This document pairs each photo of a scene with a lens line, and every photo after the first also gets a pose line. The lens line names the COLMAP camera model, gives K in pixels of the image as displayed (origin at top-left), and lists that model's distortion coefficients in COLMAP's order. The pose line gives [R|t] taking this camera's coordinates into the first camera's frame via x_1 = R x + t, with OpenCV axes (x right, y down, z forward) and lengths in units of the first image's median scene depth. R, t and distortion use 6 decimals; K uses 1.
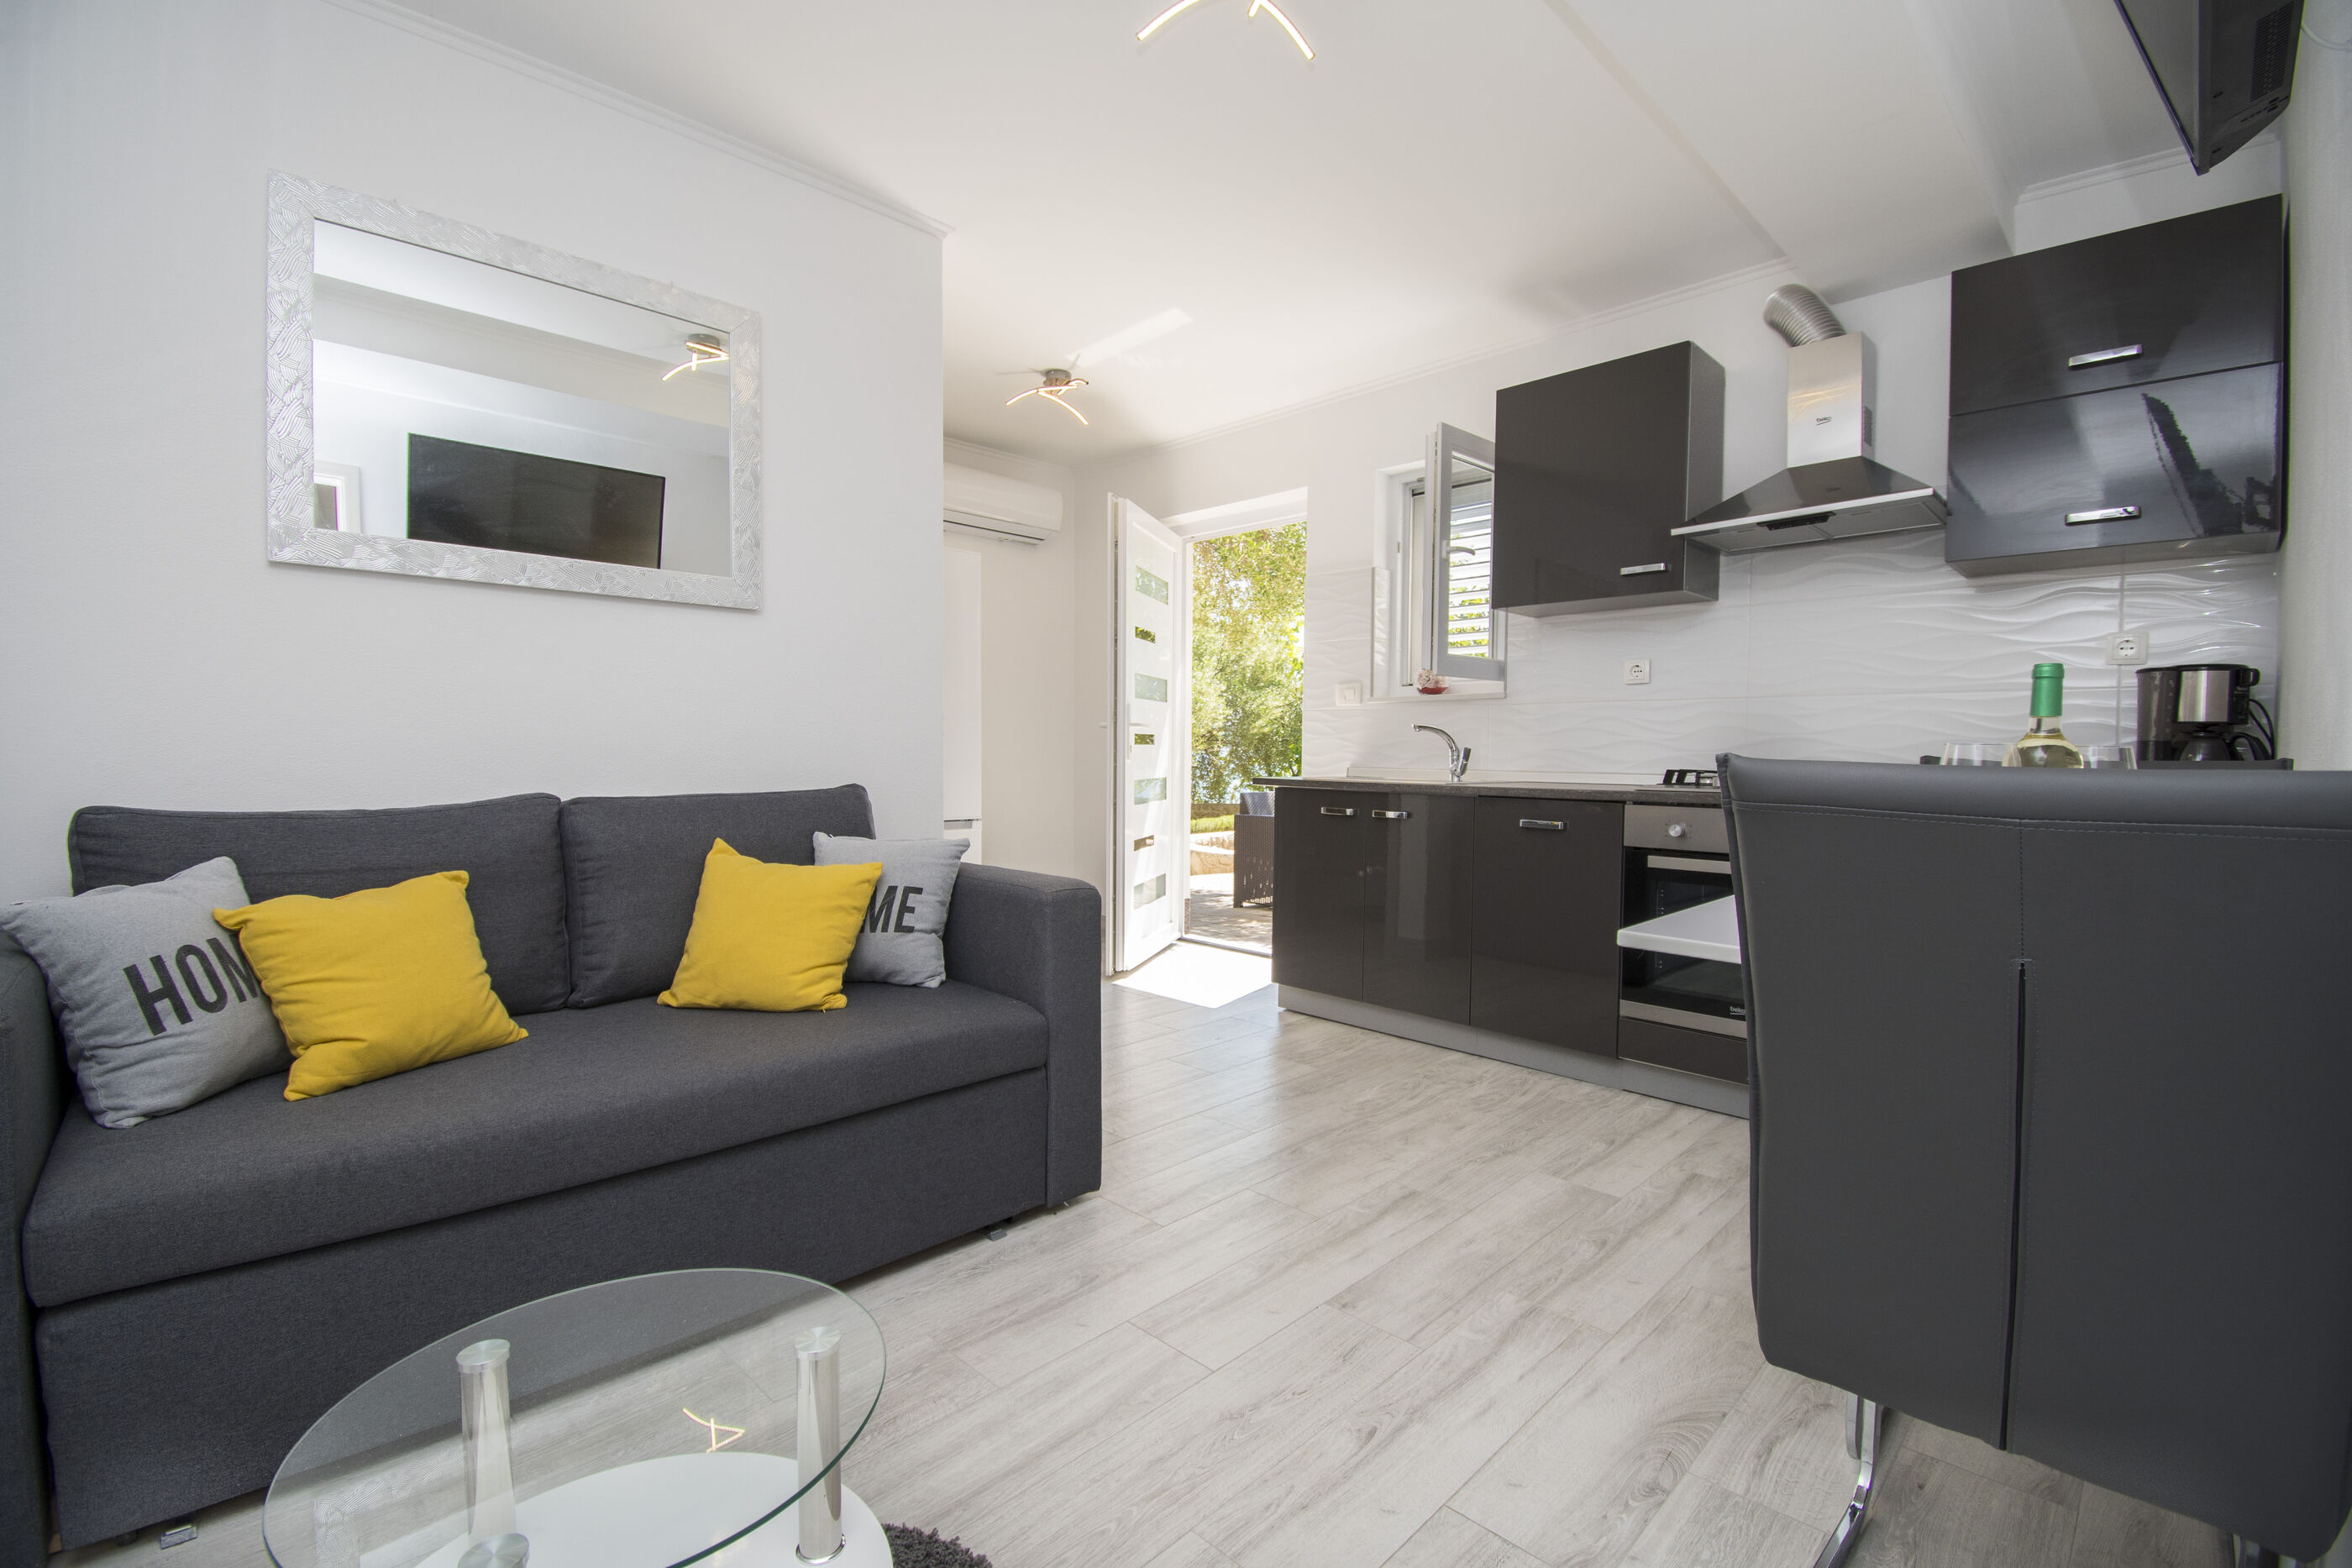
lens RADIAL K [[1066.1, 0, 1170.1], [0, 1066.1, 773.3], [0, 0, 1]] dist [0.003969, -0.000282]
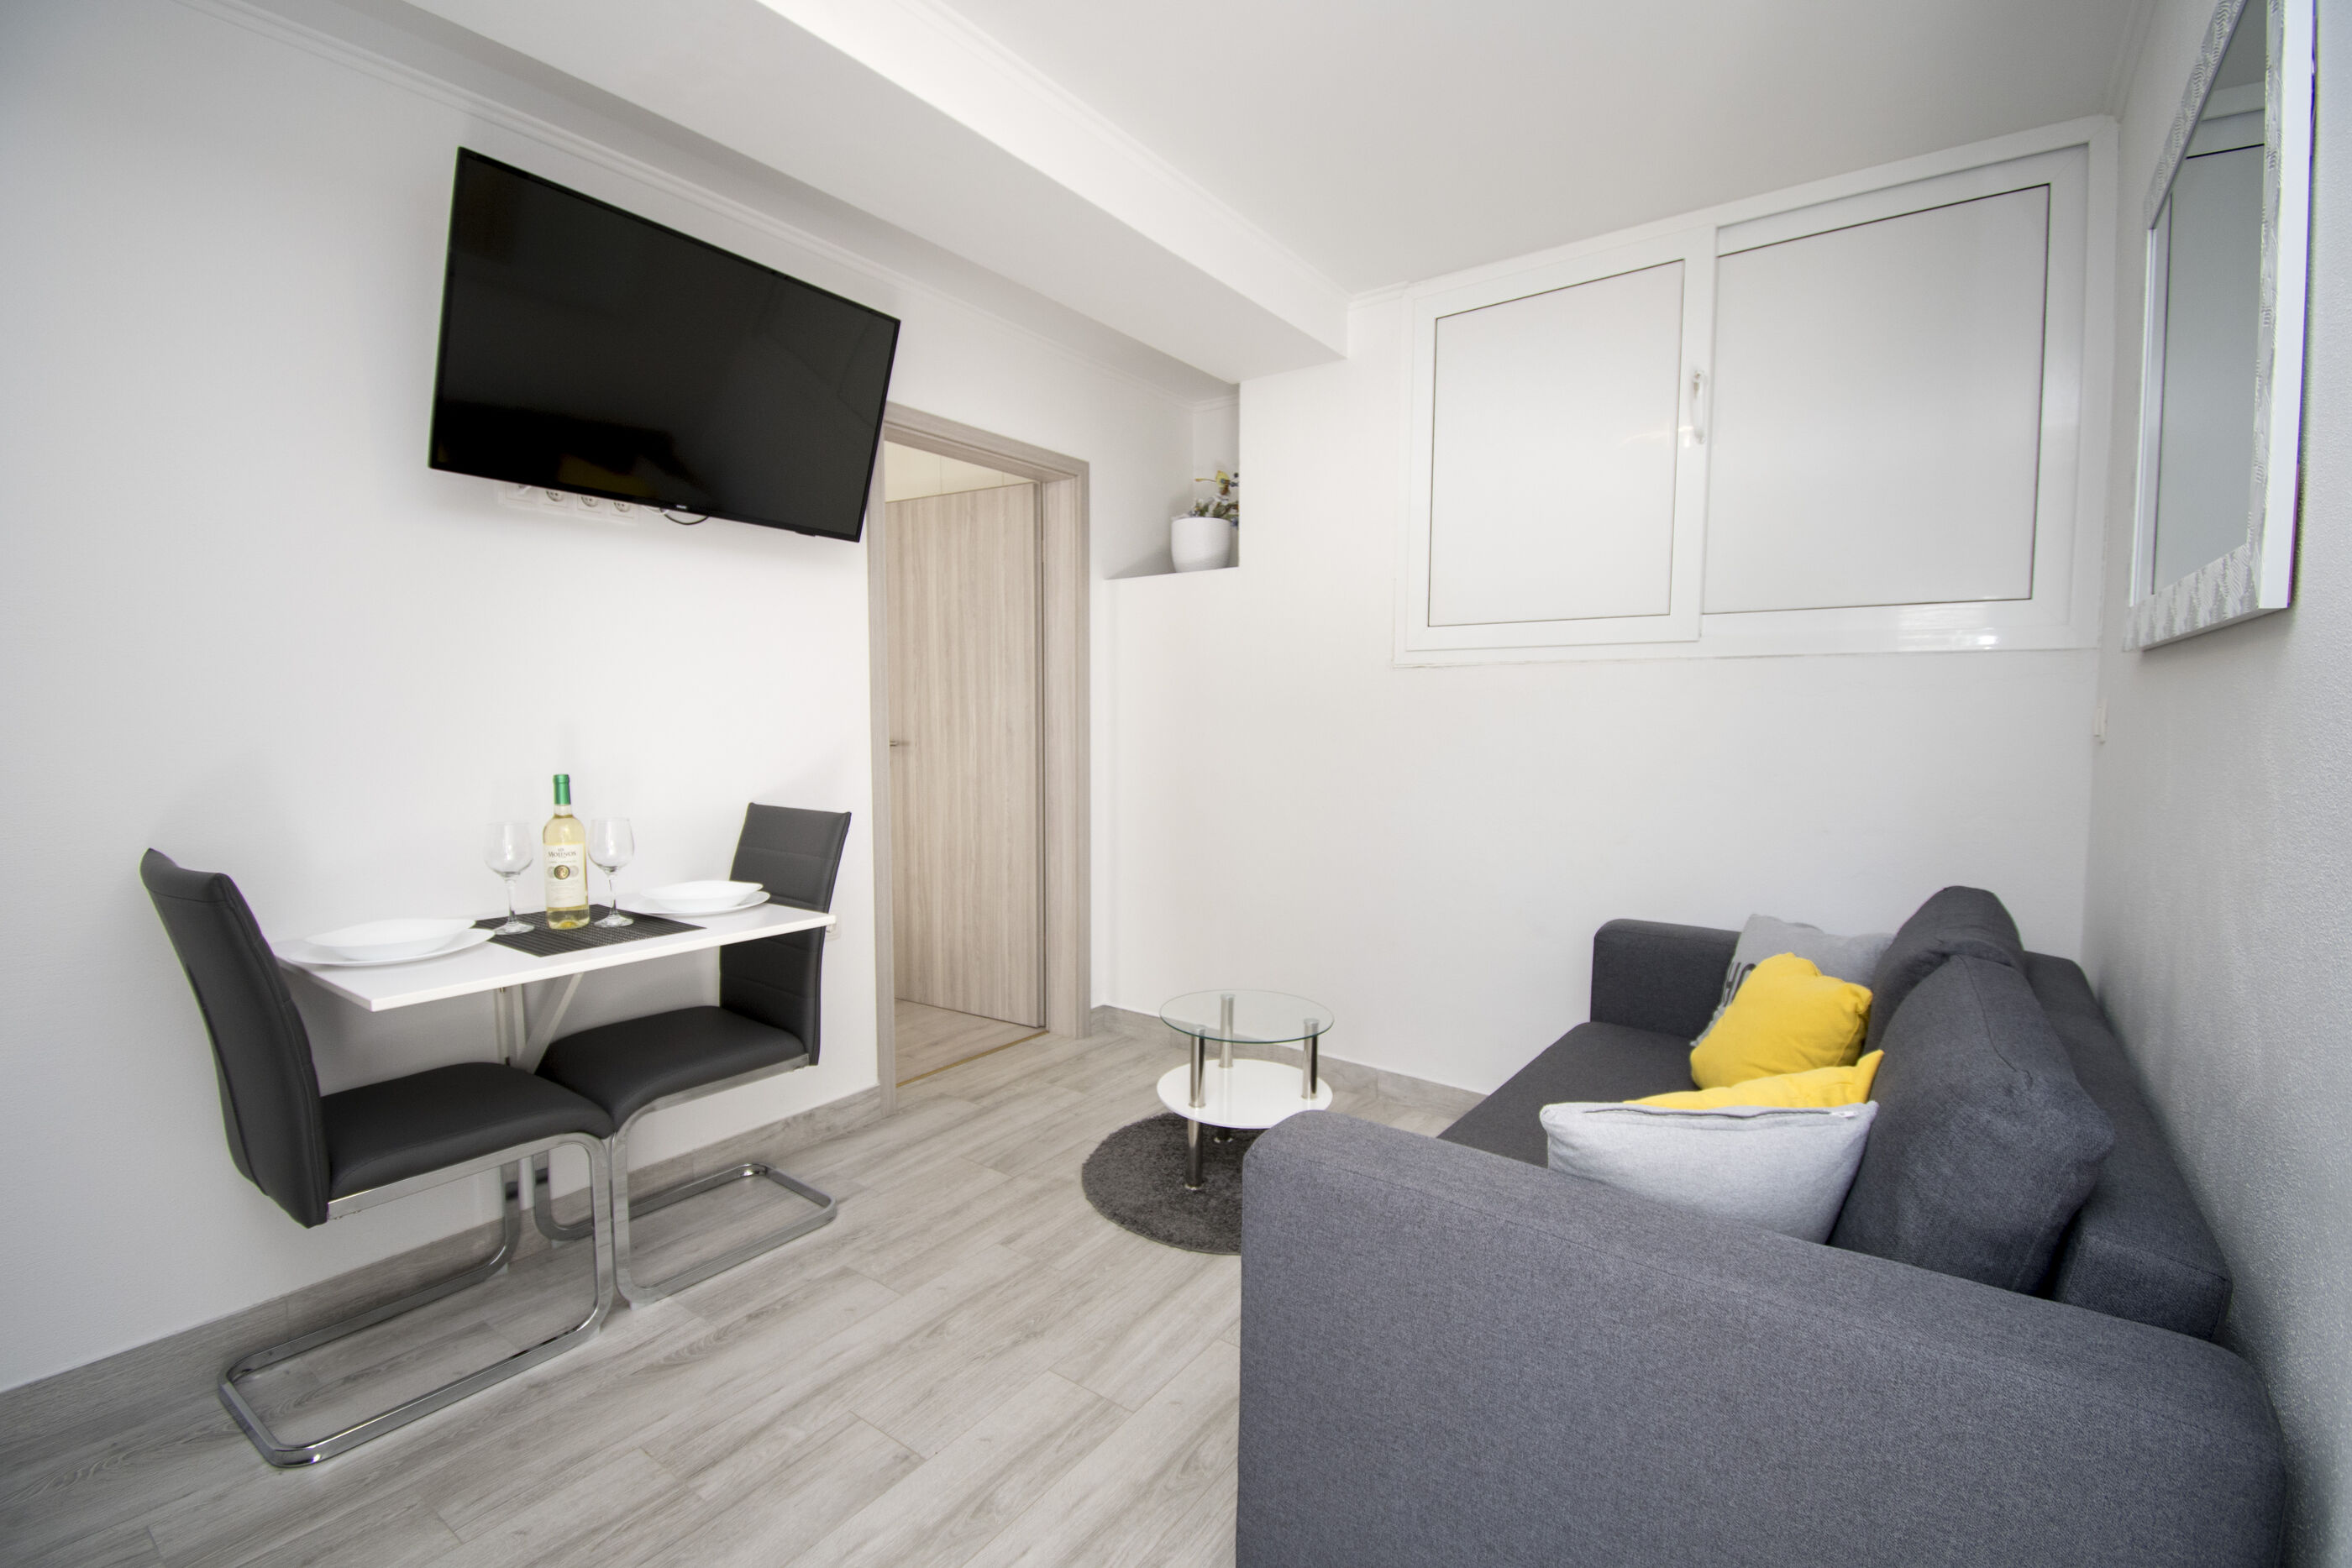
lens RADIAL K [[1066.1, 0, 1176.5], [0, 1066.1, 773.8], [0, 0, 1]] dist [0.003969, -0.000282]
pose [[-0.987221, -0.004971, -0.159281, 0.071822], [-0.018146, 0.996519, 0.081371, -0.150797], [0.158322, 0.083221, -0.983874, 1.659456]]
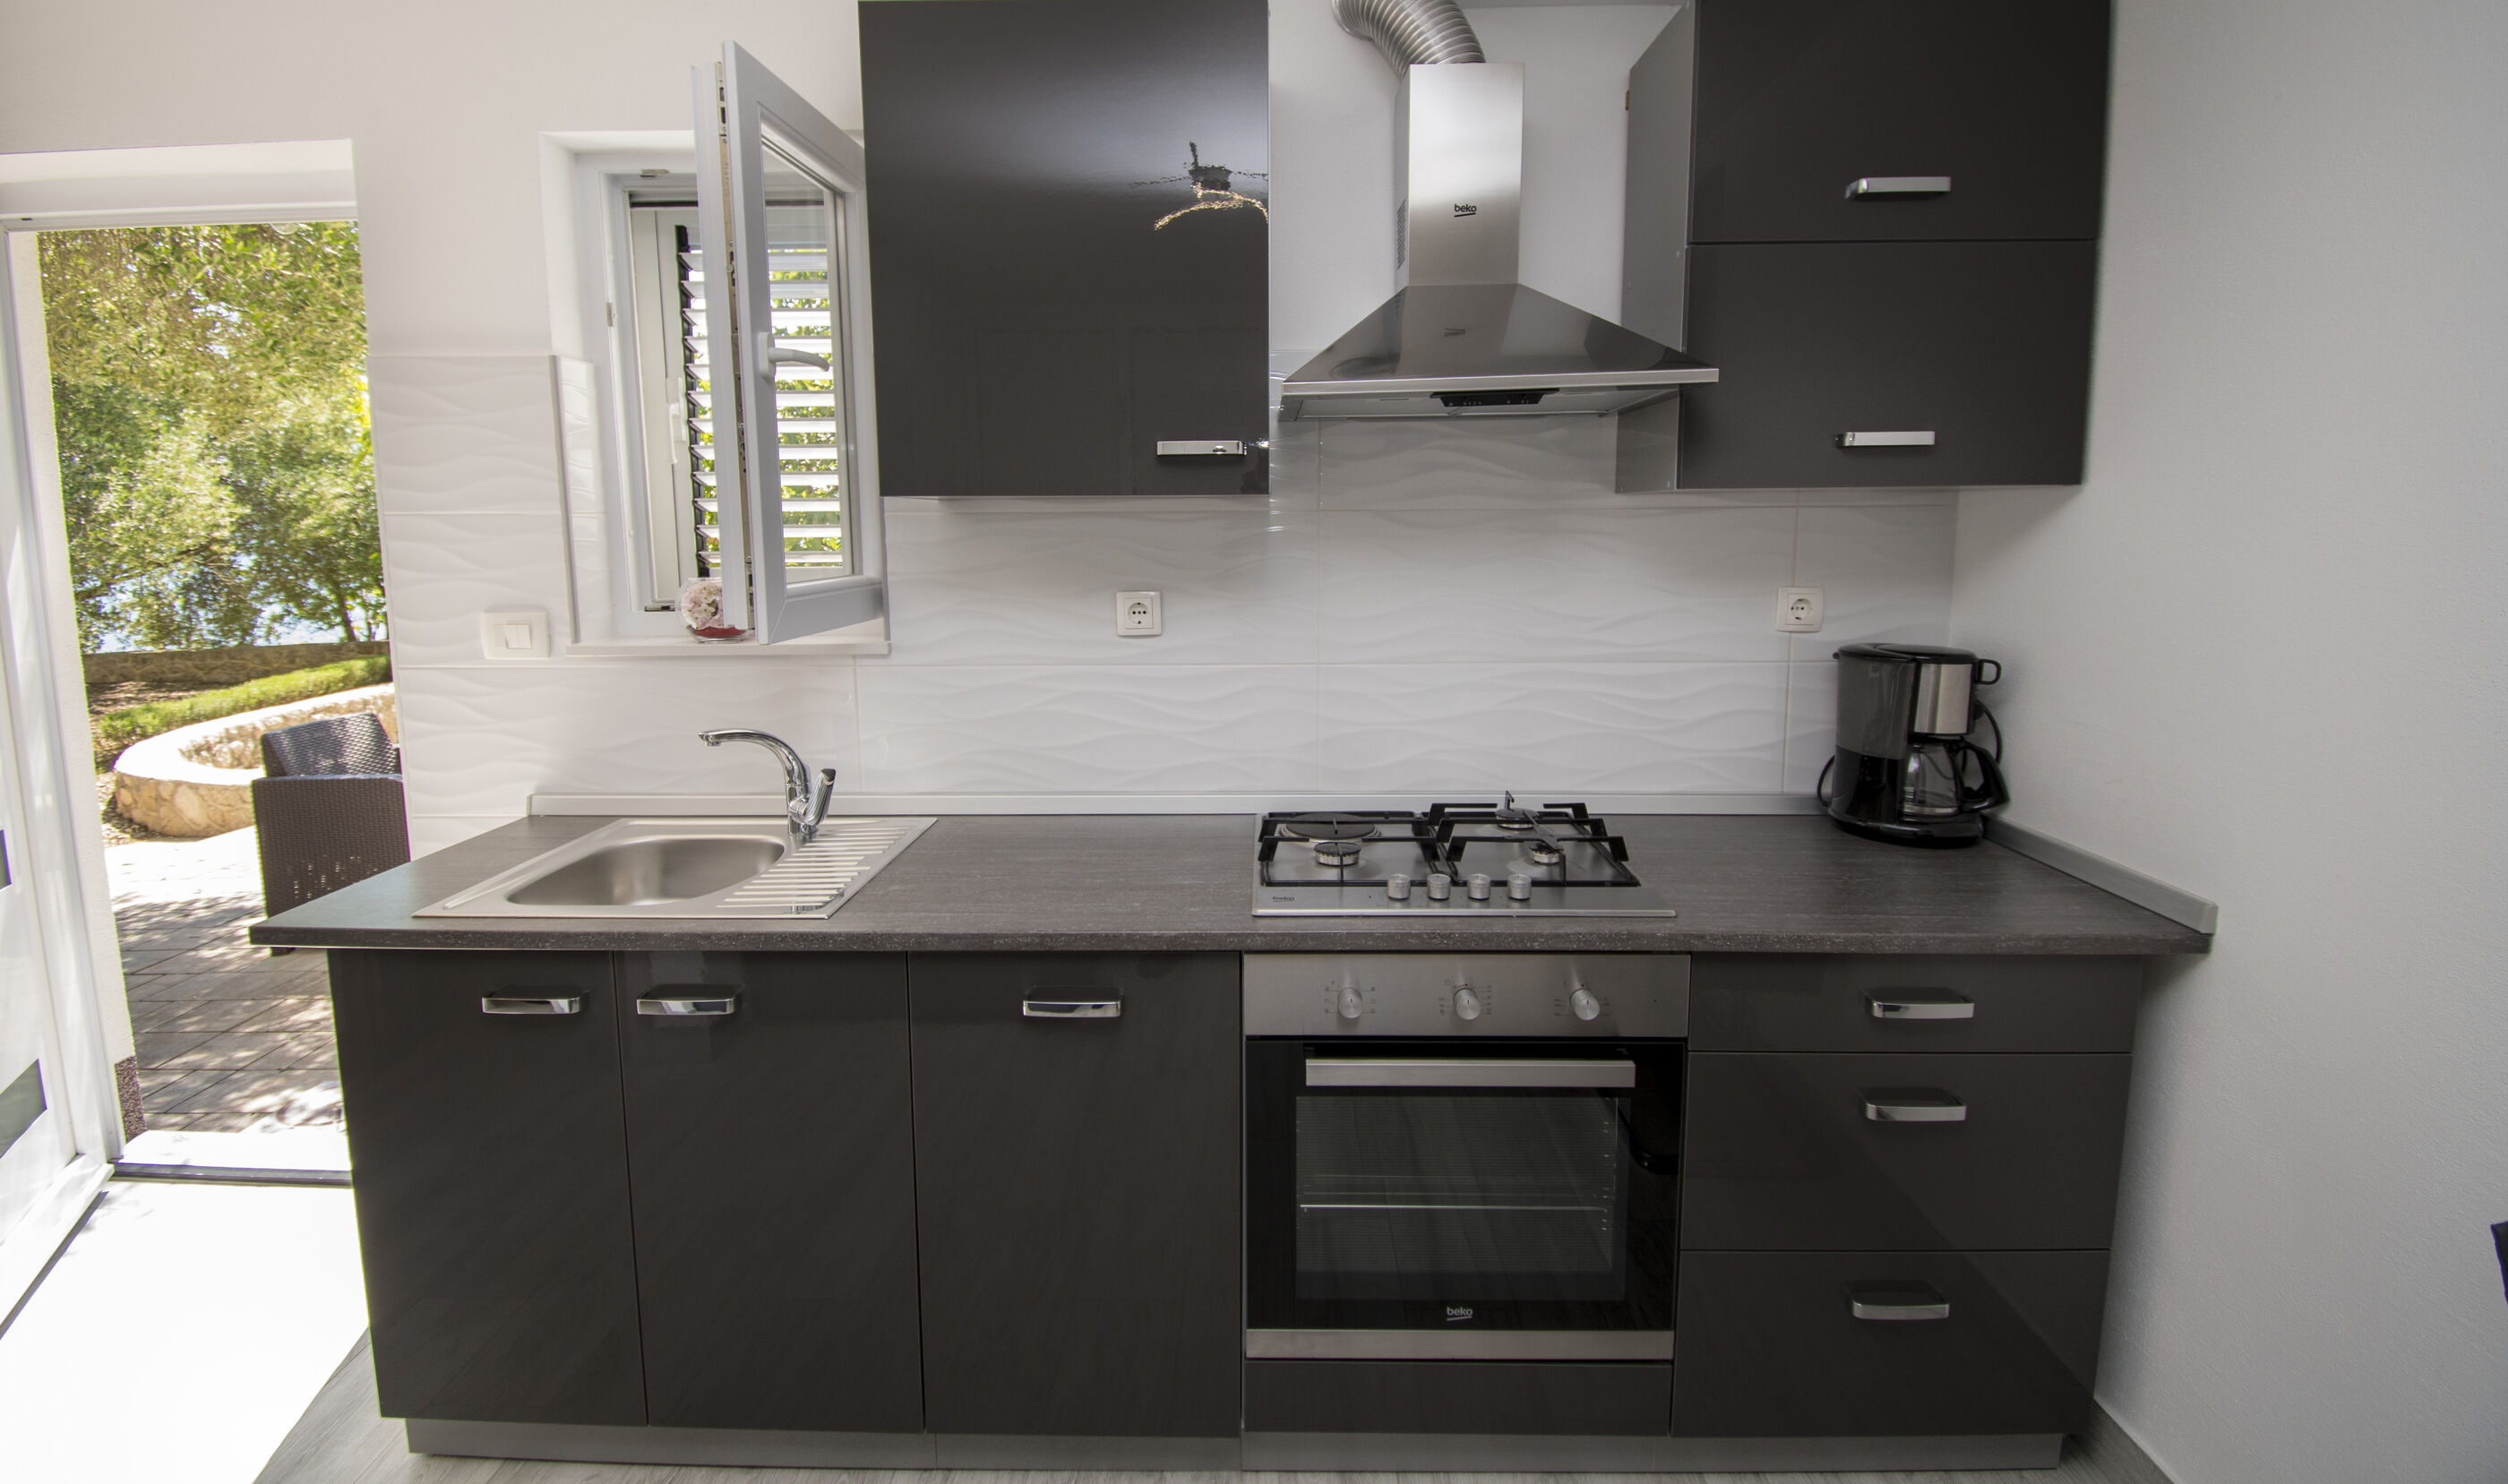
lens RADIAL K [[1153.3, 0, 1275.7], [0, 1153.3, 664.7], [0, 0, 1]] dist [-0.020987, -0.001856]
pose [[0.711213, -0.097330, 0.696206, 0.058190], [0.021622, 0.992929, 0.116725, -0.112320], [-0.702644, -0.067963, 0.708289, 0.431617]]
